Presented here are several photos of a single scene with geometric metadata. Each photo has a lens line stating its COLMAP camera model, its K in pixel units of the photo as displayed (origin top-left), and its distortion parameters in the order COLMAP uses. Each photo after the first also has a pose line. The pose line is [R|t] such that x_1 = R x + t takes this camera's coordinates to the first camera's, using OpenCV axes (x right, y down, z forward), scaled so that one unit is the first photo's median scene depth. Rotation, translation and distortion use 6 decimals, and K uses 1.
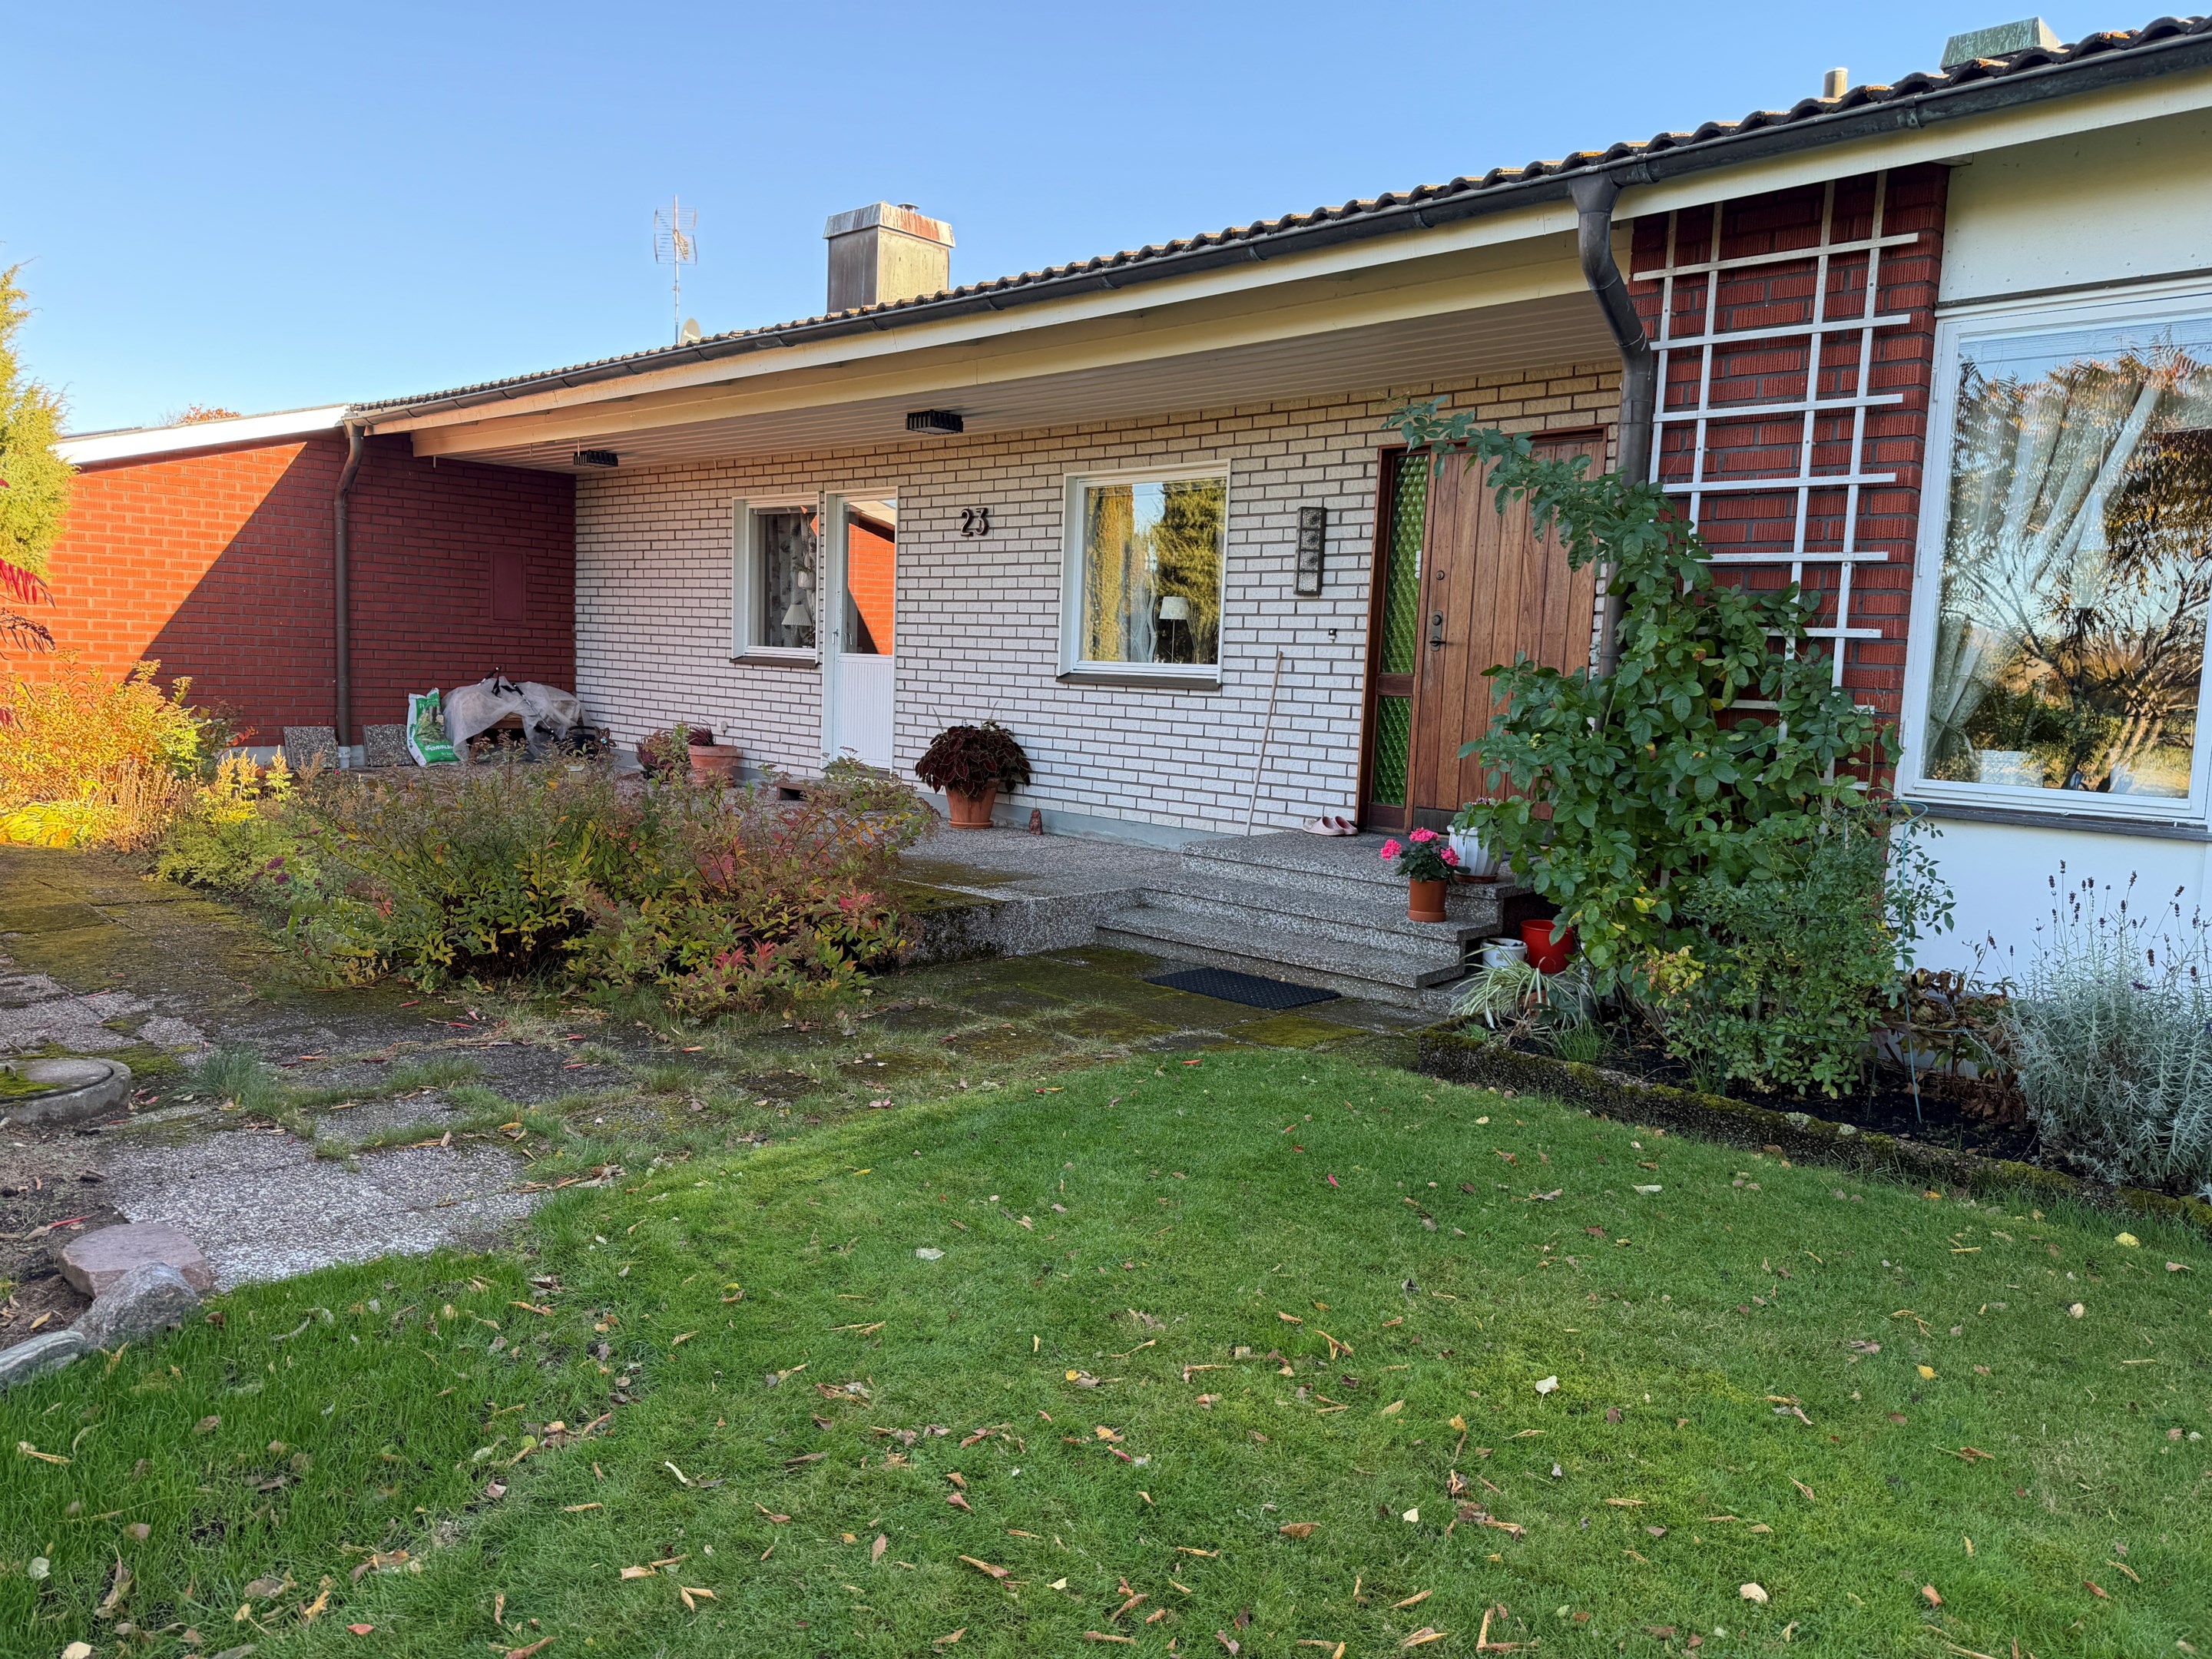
lens RADIAL K [[1535.2, 0, 1103.4], [0, 1535.2, 840.5], [0, 0, 1]] dist [0.162745, -0.294167]
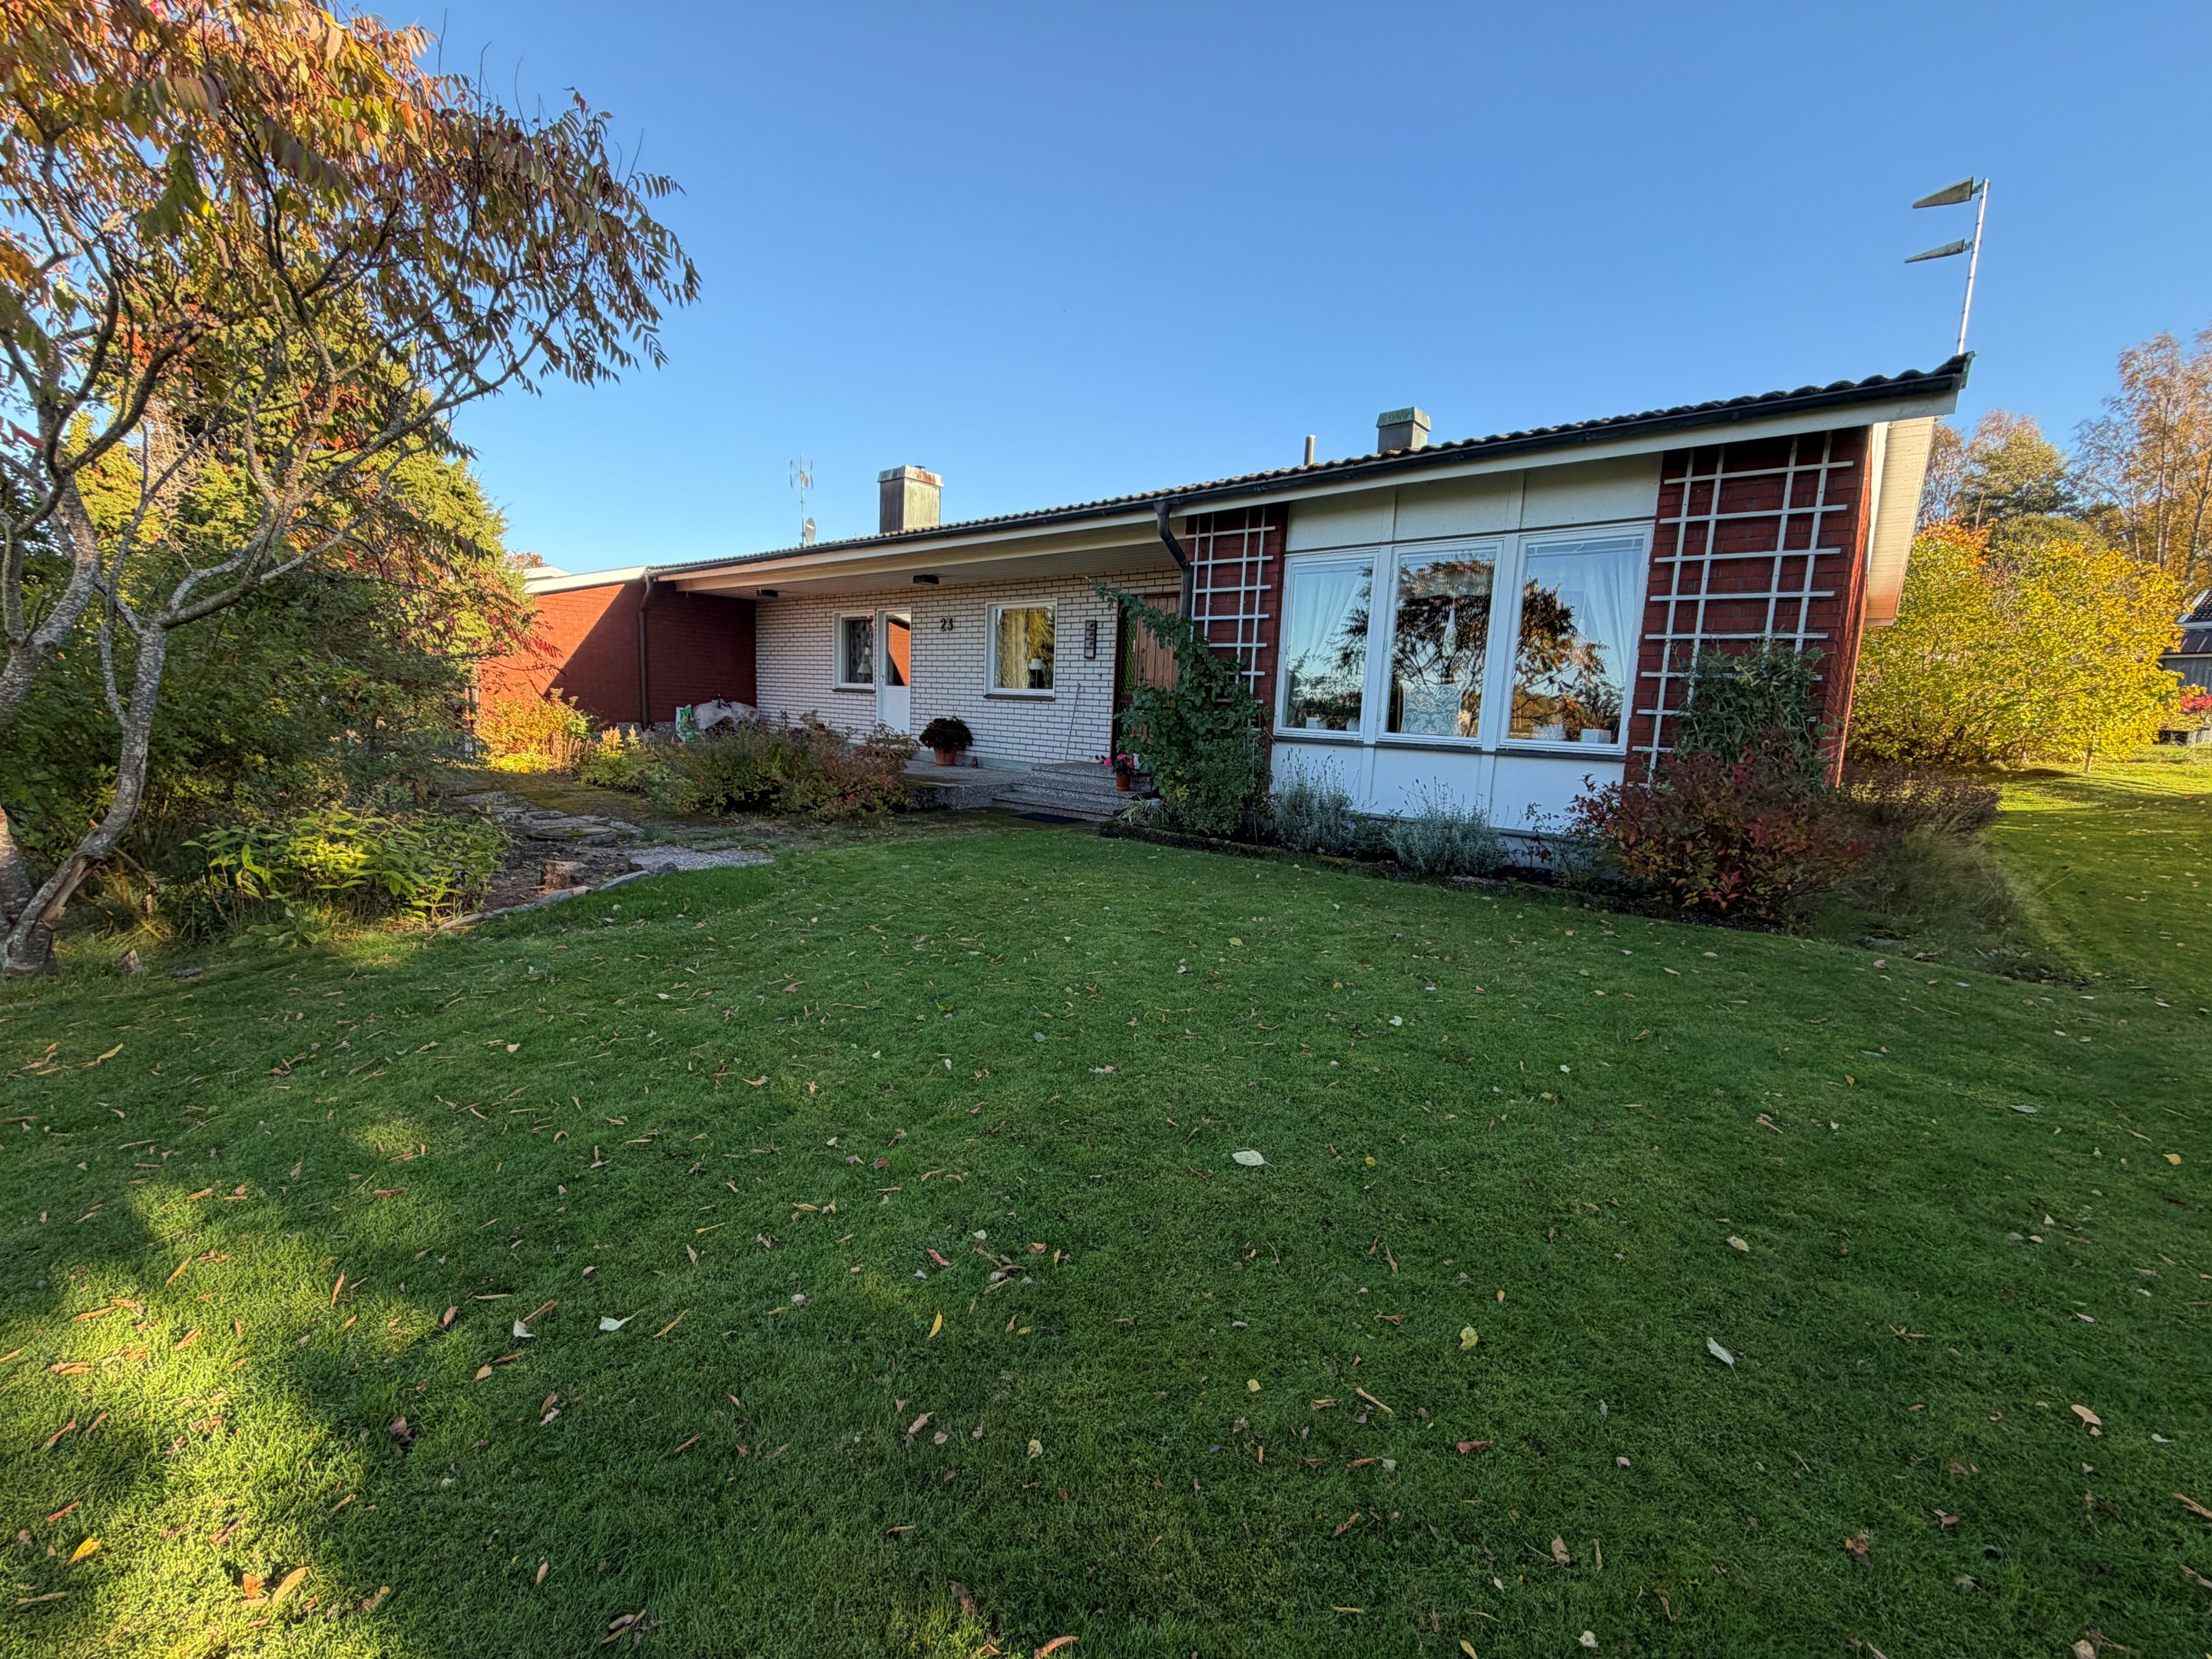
lens RADIAL K [[892.7, 0, 1094.7], [0, 892.7, 834.0], [0, 0, 1]] dist [0.000681, 0.000006]
pose [[0.998607, -0.004917, 0.052538, 0.070312], [0.003196, 0.999457, 0.032795, 0.057740], [-0.052671, -0.032582, 0.998080, -0.329774]]
